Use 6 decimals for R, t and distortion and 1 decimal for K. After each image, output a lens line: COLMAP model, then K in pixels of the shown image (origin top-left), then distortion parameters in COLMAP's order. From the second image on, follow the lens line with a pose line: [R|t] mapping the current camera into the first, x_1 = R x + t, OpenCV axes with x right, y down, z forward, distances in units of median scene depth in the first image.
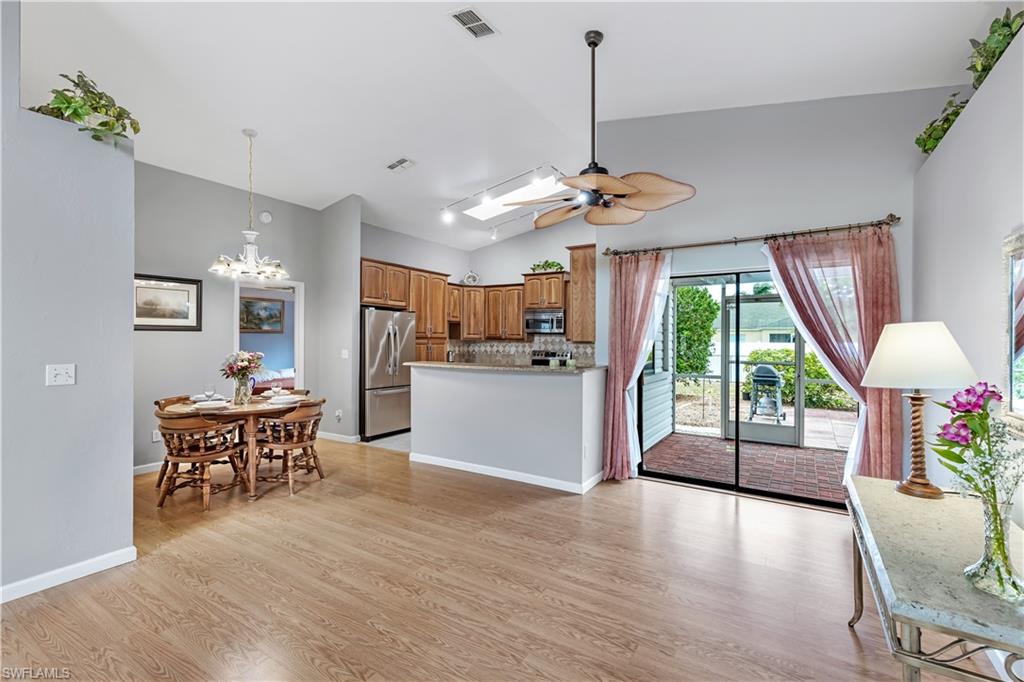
lens RADIAL K [[453.3, 0, 509.6], [0, 453.3, 339.9], [0, 0, 1]] dist [0.001814, 0.000159]
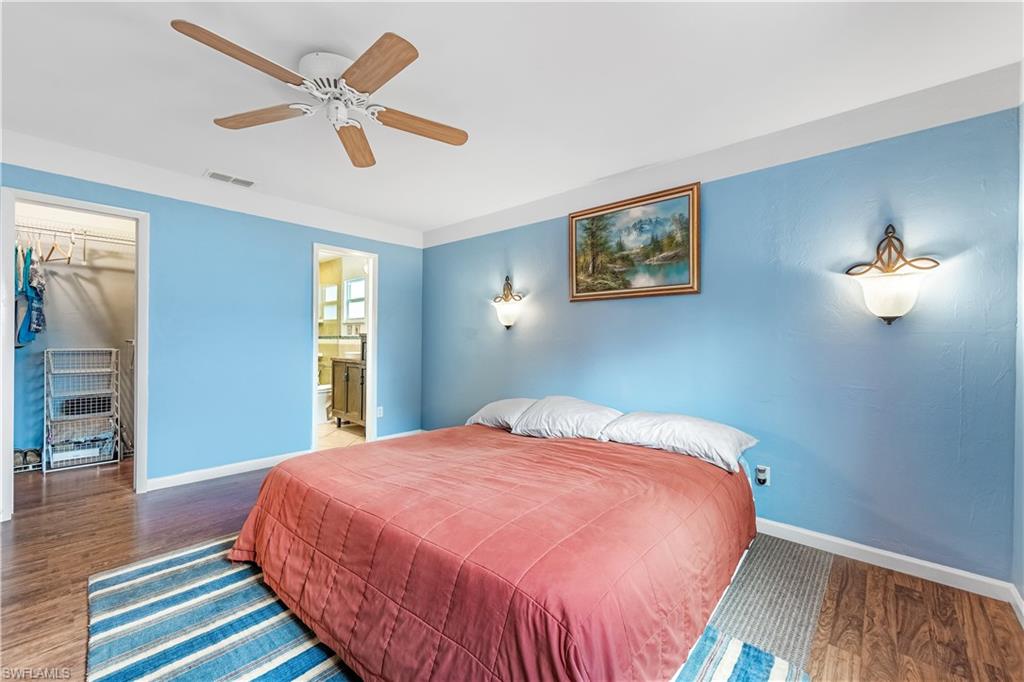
lens RADIAL K [[399.9, 0, 513.6], [0, 399.9, 338.4], [0, 0, 1]] dist [0.001821, -0.000674]
pose [[-0.172464, 0.002402, -0.985013, -0.449819], [-0.002810, 0.999992, 0.002930, 0.030423], [0.985012, 0.003273, -0.172456, 1.915148]]
